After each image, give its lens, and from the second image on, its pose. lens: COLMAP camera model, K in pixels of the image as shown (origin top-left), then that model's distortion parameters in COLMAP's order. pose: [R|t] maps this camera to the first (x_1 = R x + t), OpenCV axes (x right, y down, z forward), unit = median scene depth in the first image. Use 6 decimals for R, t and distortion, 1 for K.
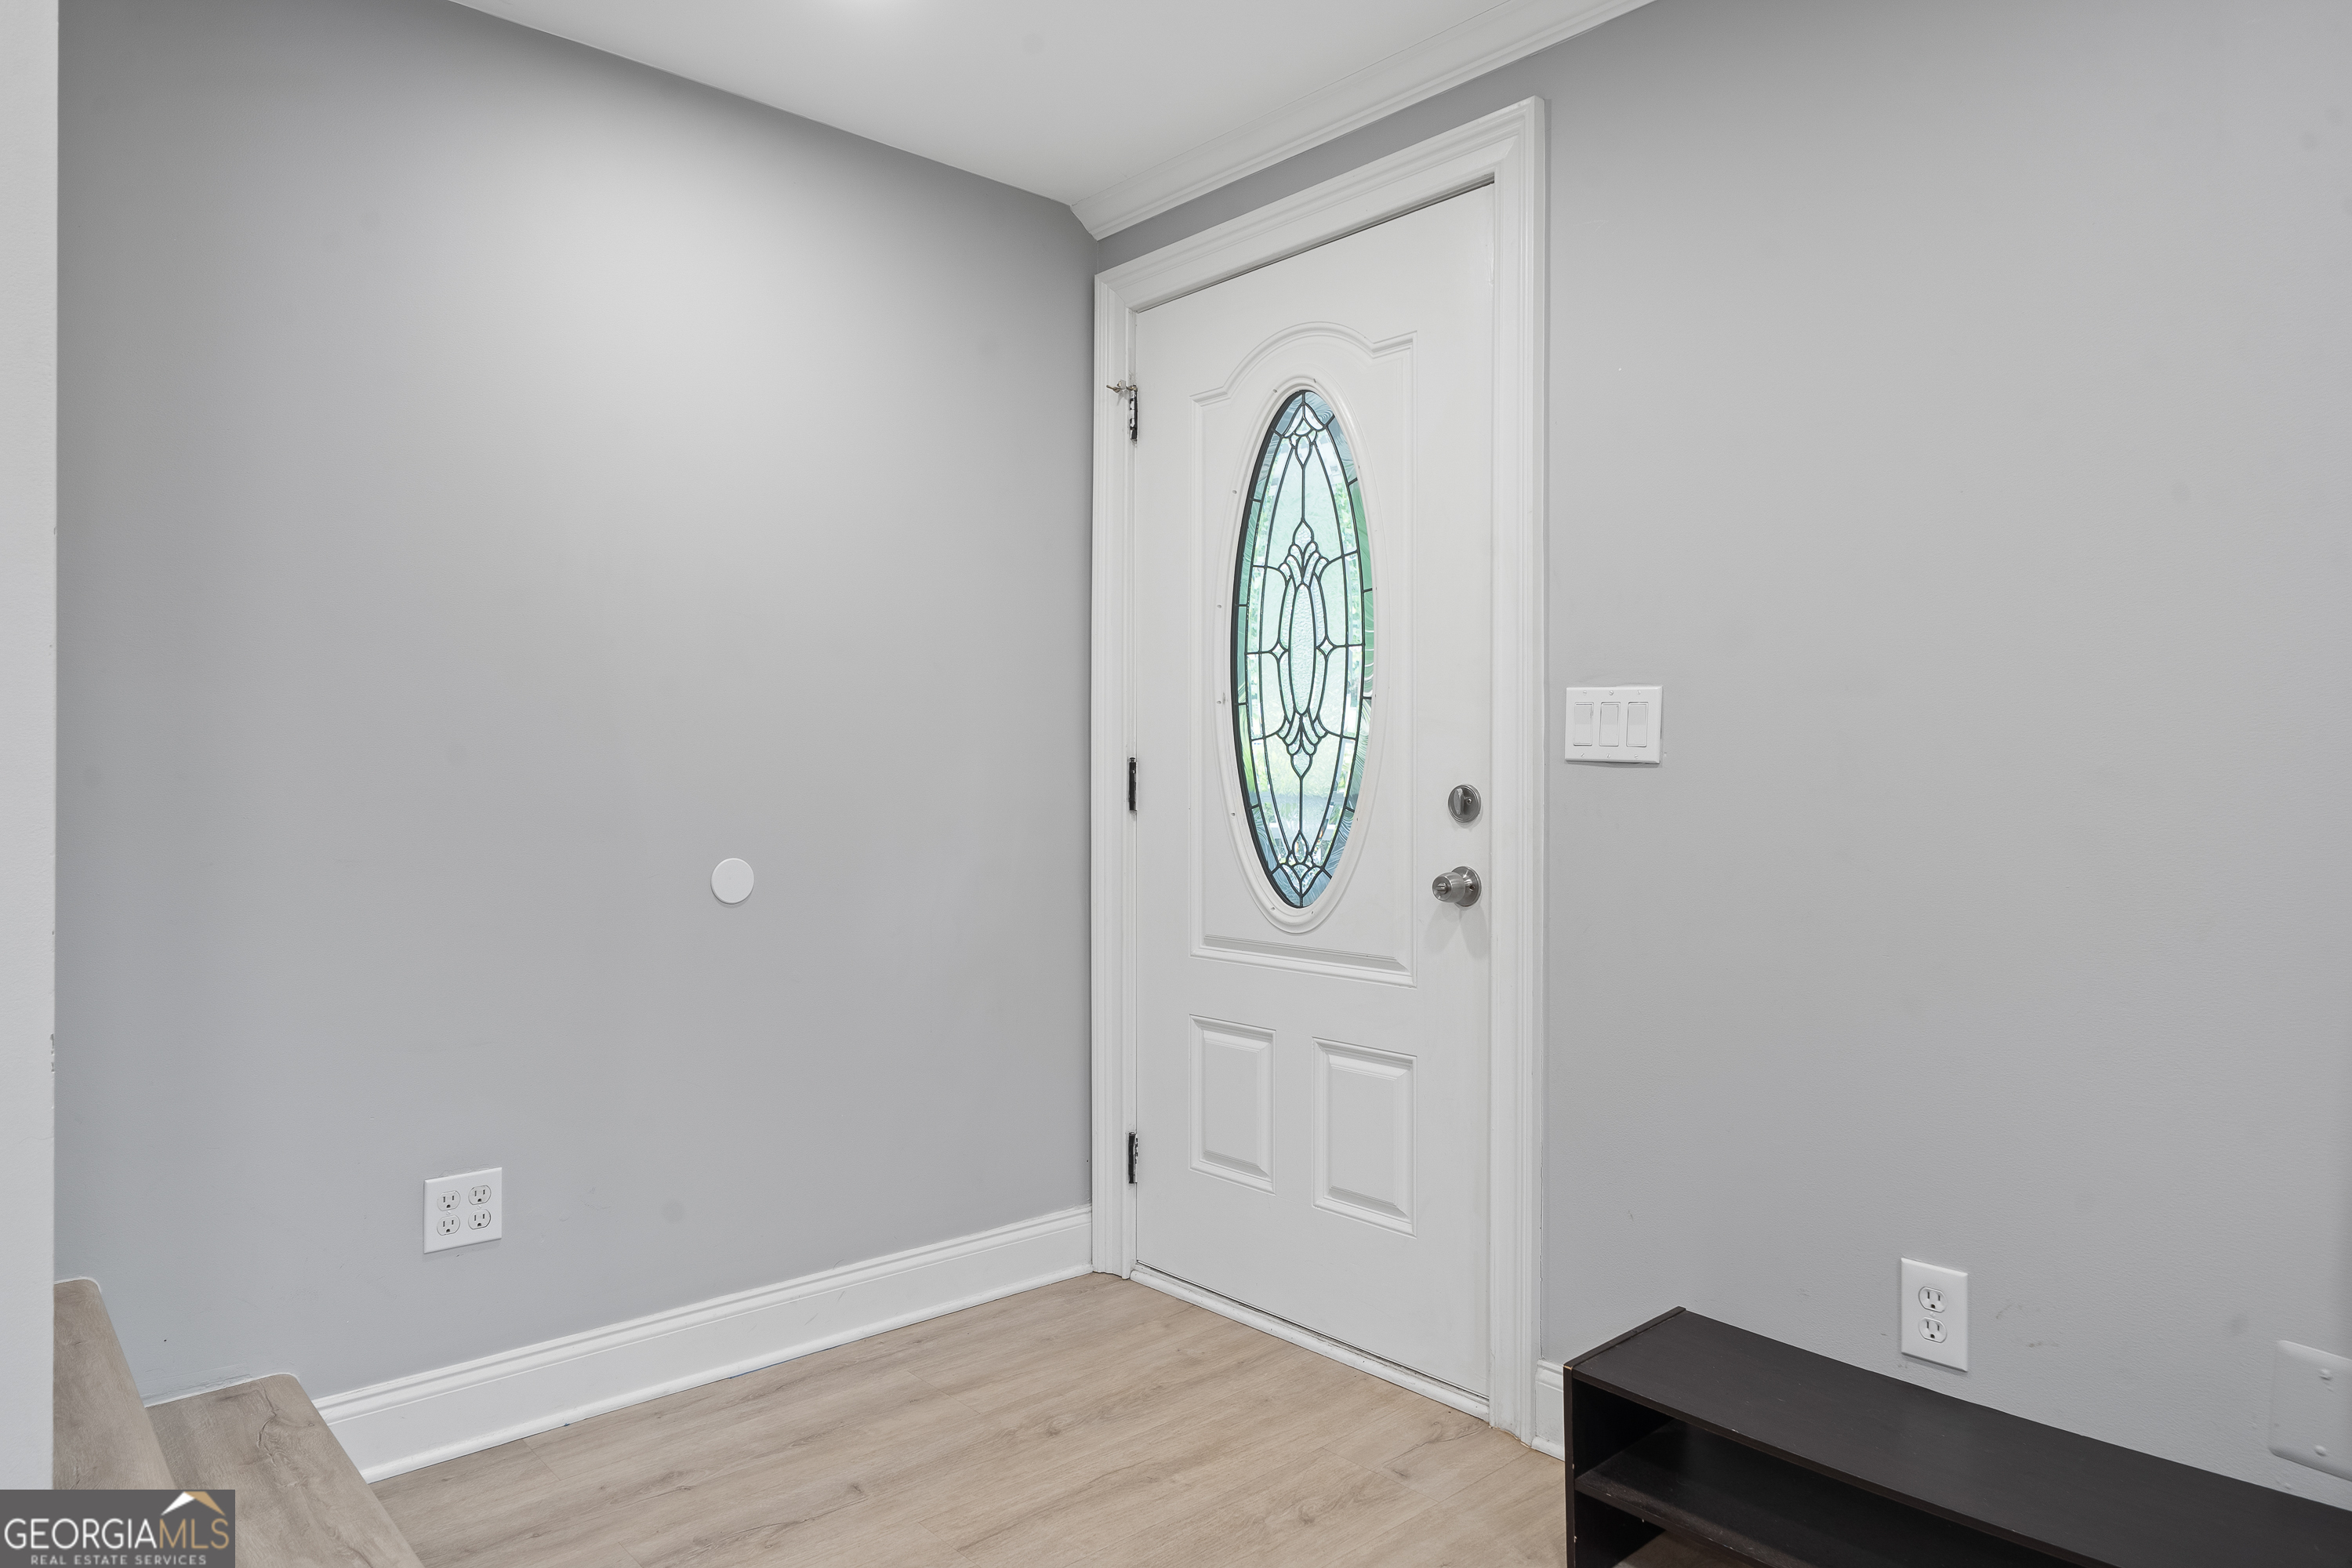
lens RADIAL K [[1433.5, 0, 1177.3], [0, 1433.5, 769.2], [0, 0, 1]] dist [0.002401, 0.001403]
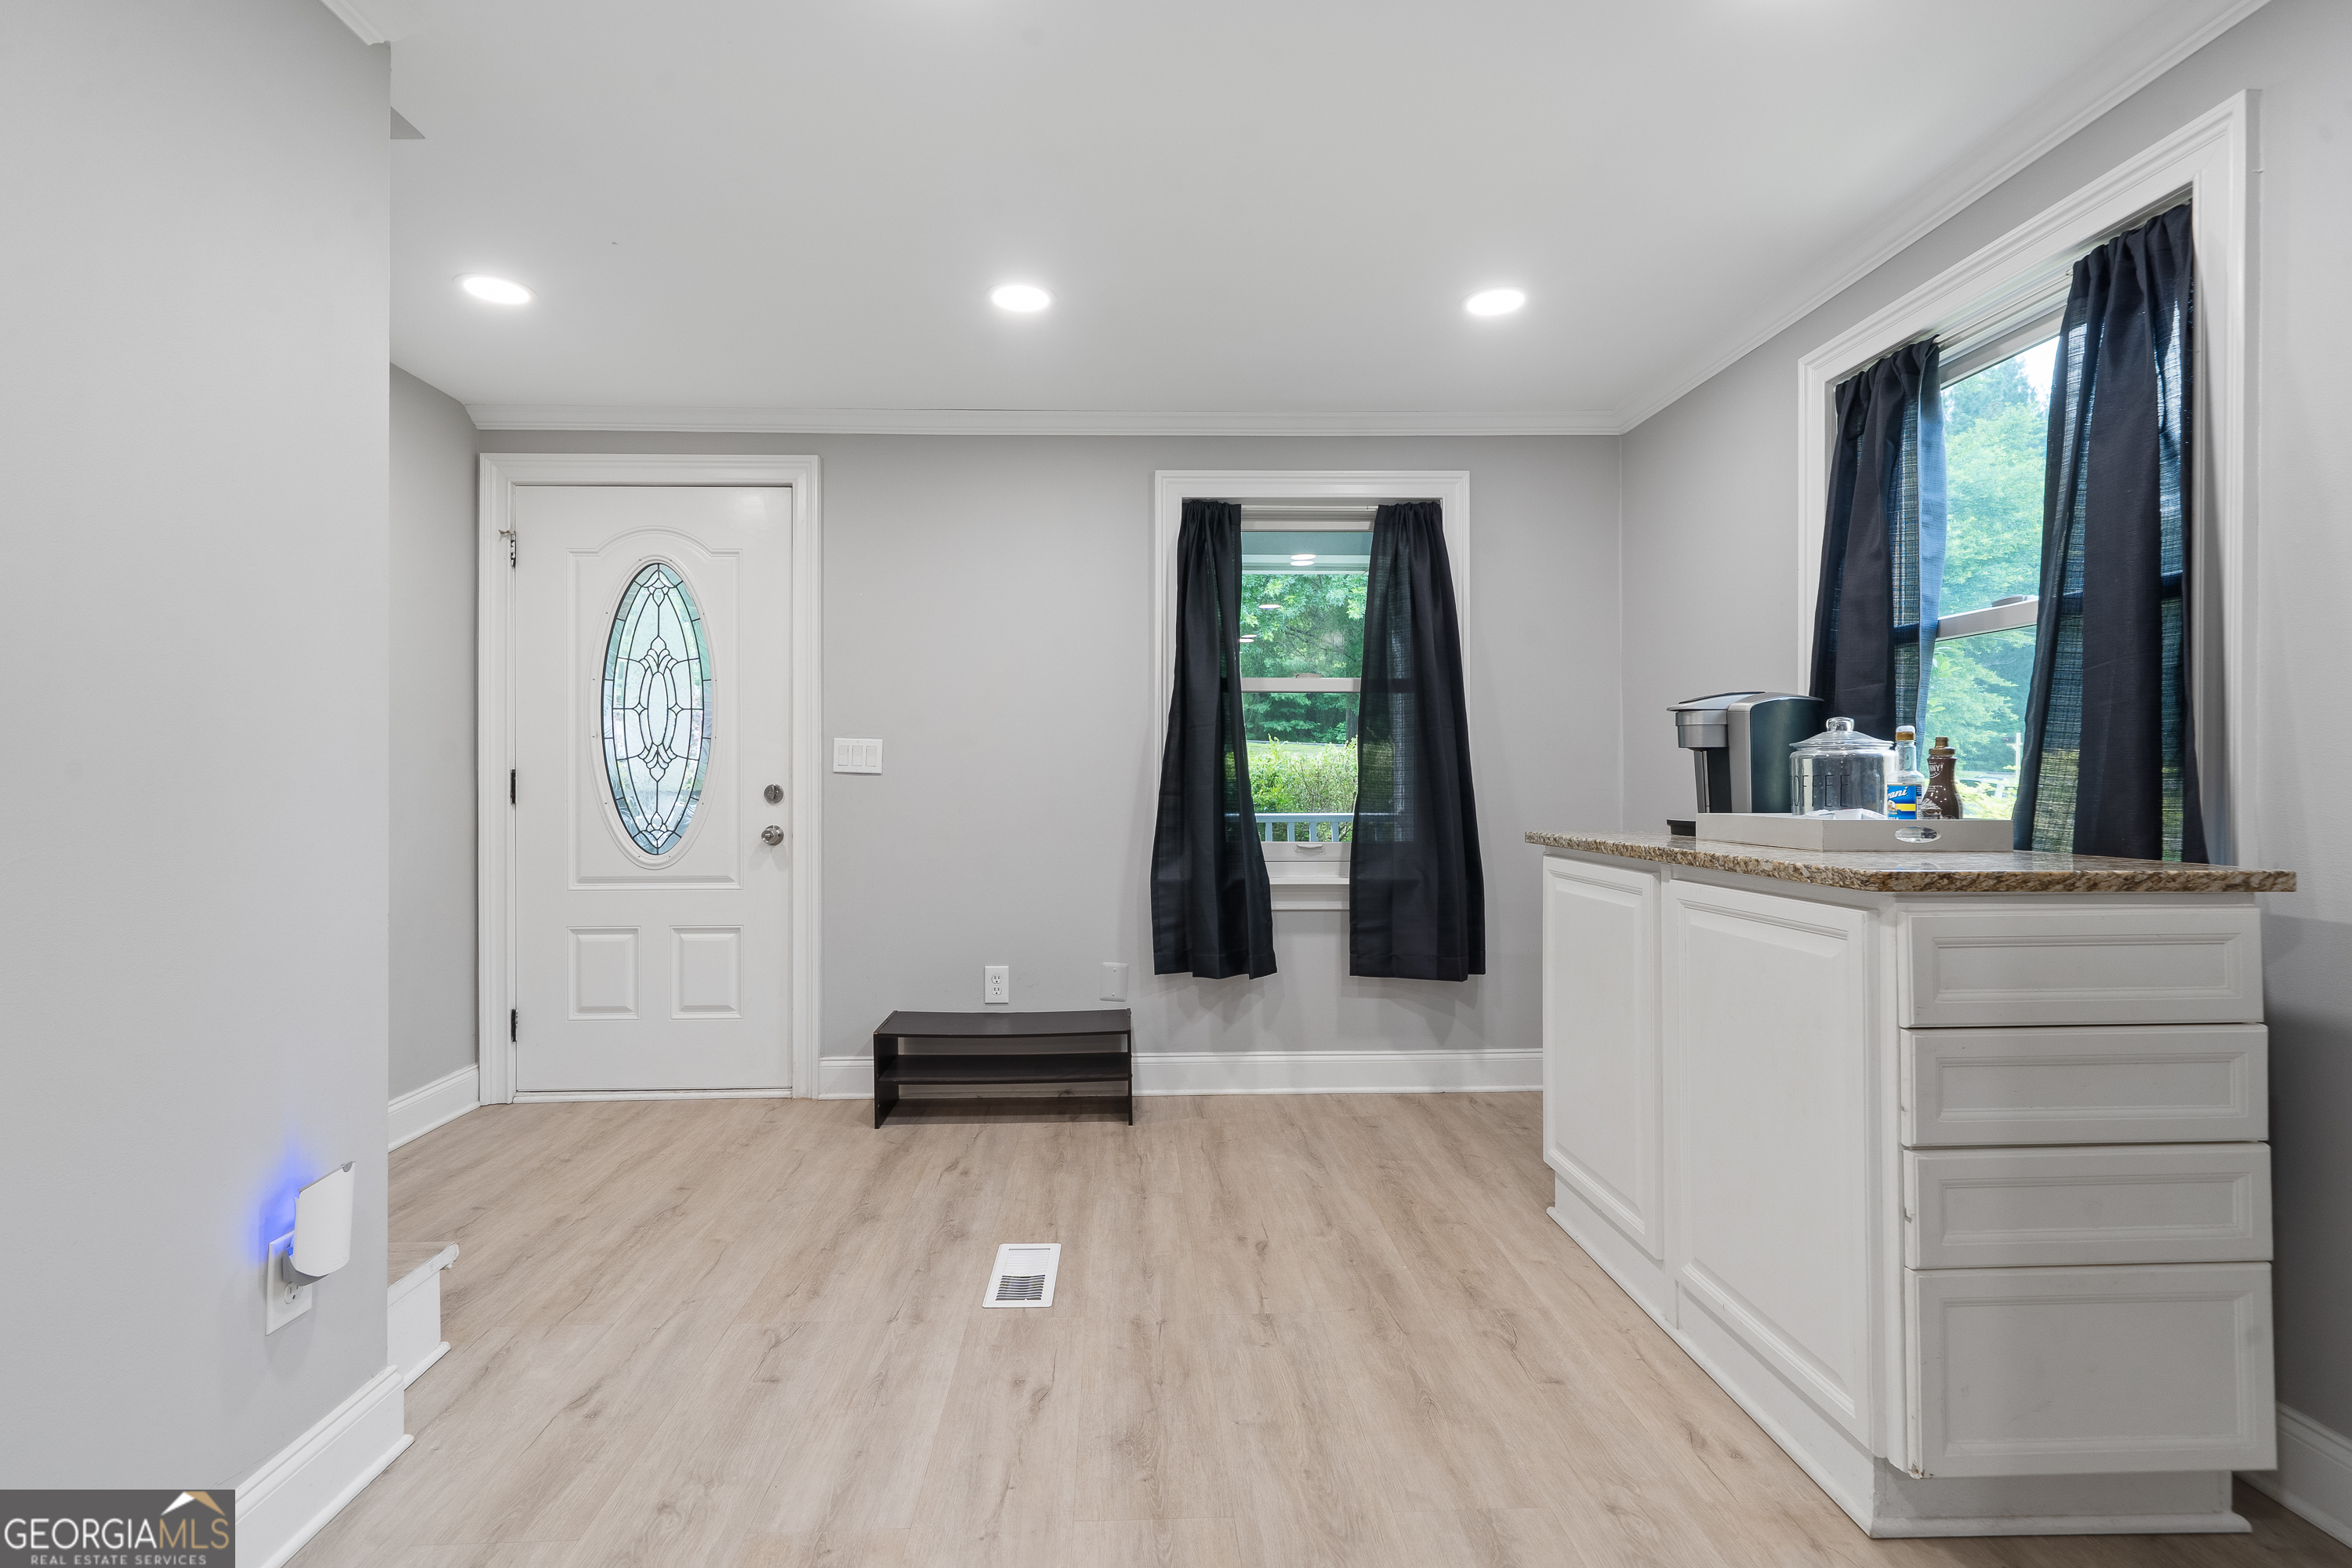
lens RADIAL K [[1054.5, 0, 1169.6], [0, 1054.5, 775.4], [0, 0, 1]] dist [0.008176, 0.001585]
pose [[0.633714, -0.000859, 0.773567, -0.527591], [0.001240, 0.999999, 0.000094, -0.000936], [-0.773566, 0.000900, 0.633715, -0.319688]]
